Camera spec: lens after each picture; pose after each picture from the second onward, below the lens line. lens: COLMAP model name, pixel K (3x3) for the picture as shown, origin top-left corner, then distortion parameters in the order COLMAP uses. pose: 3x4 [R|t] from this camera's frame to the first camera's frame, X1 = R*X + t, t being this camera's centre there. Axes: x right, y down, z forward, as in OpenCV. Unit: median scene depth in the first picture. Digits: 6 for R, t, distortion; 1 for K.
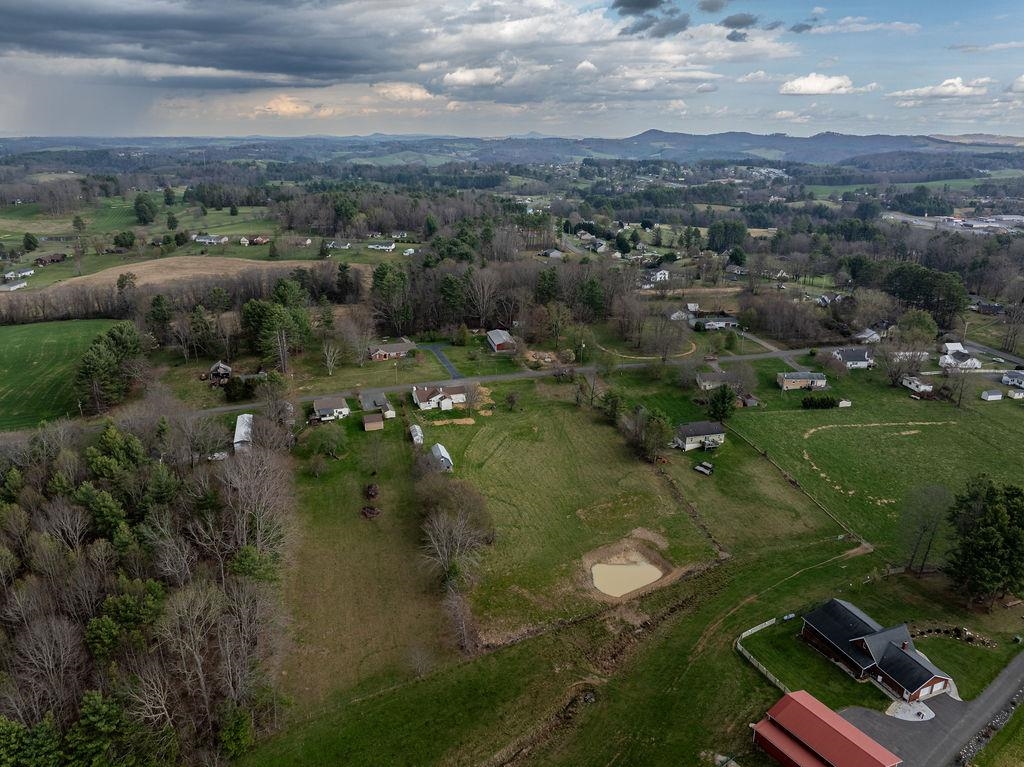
lens RADIAL K [[704.0, 0, 512.0], [0, 704.0, 383.5], [0, 0, 1]] dist [-0.010016, 0.074865]
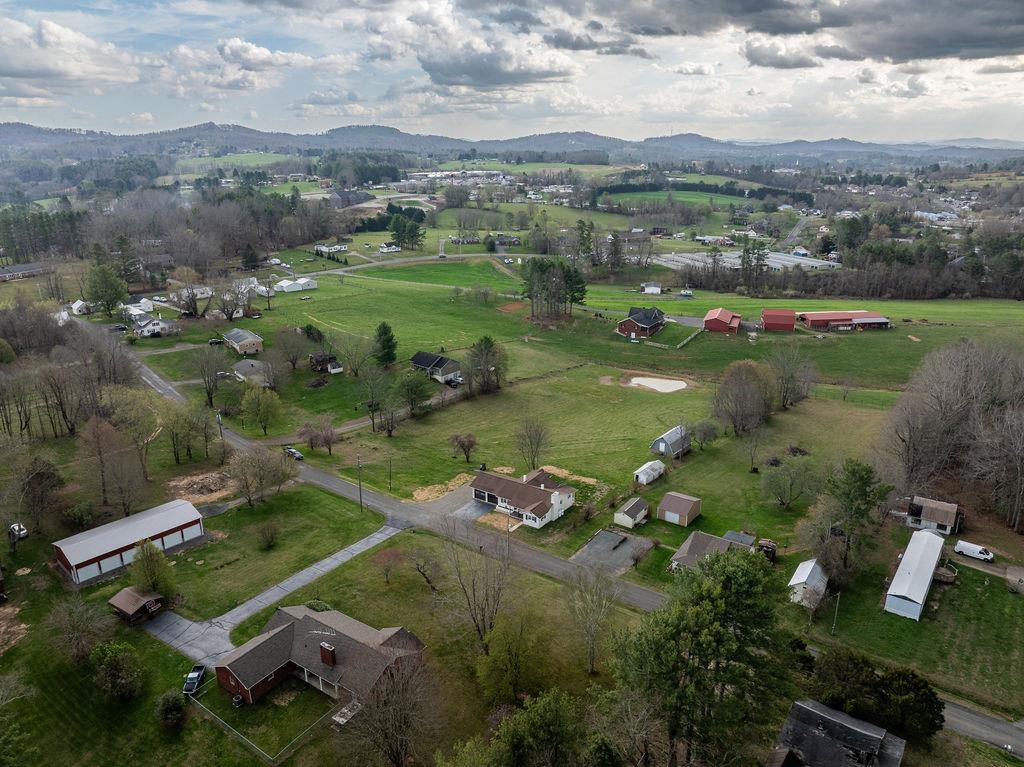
lens RADIAL K [[704.0, 0, 512.0], [0, 704.0, 383.5], [0, 0, 1]] dist [-0.010016, 0.074865]
pose [[-0.541352, -0.314430, 0.779789, -0.675444], [0.271347, 0.812481, 0.515989, -0.459894], [-0.795807, 0.490925, -0.354519, 1.511064]]
